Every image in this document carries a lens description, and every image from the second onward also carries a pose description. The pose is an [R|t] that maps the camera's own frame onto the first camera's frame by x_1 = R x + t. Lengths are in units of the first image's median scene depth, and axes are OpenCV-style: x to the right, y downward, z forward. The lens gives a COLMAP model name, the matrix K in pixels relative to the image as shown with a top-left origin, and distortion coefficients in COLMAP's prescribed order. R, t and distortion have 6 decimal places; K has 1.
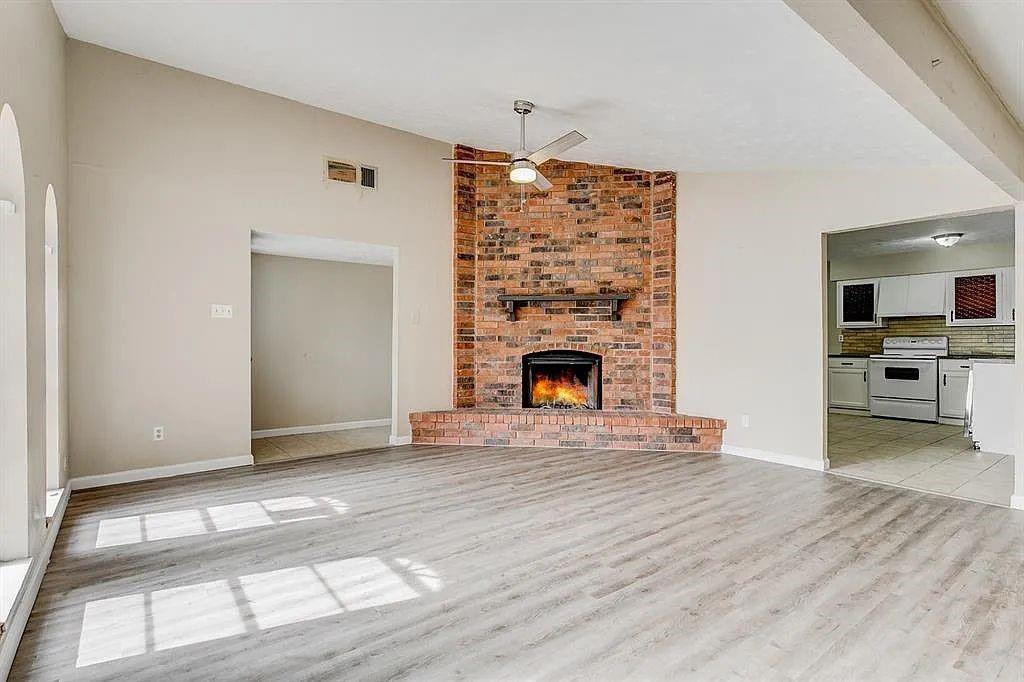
lens RADIAL K [[503.9, 0, 513.1], [0, 503.9, 339.3], [0, 0, 1]] dist [0.004897, -0.001787]
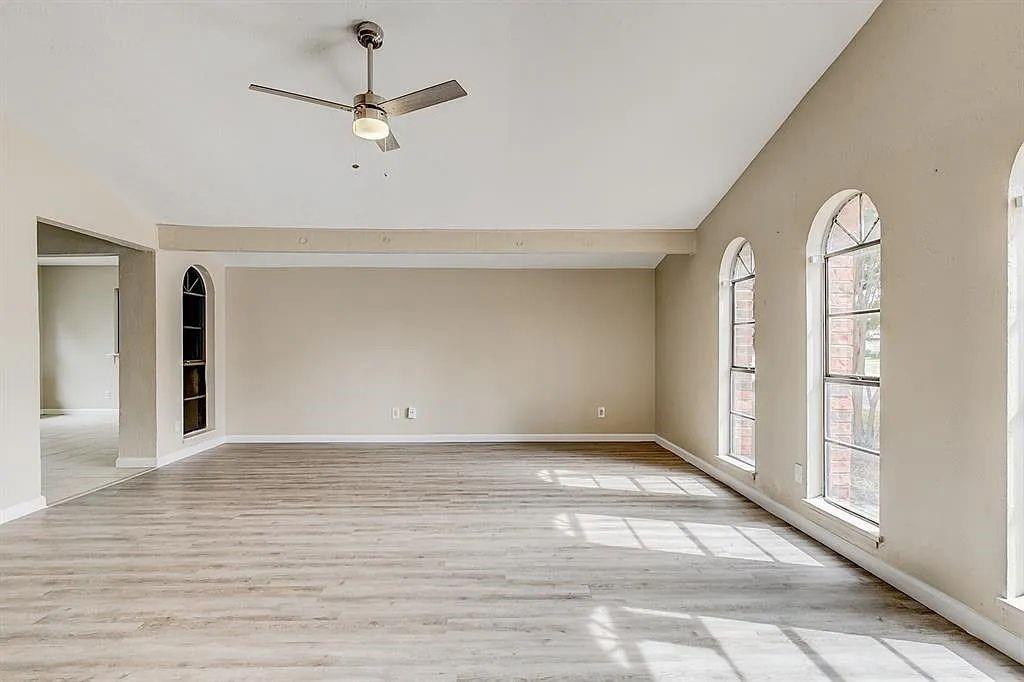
lens RADIAL K [[503.9, 0, 511.5], [0, 503.9, 343.0], [0, 0, 1]] dist [0.004897, -0.001787]
pose [[-0.809527, 0.002332, 0.587078, -0.790830], [0.001207, 0.999997, -0.002308, -0.005625], [-0.587081, -0.001160, -0.809527, 2.009100]]
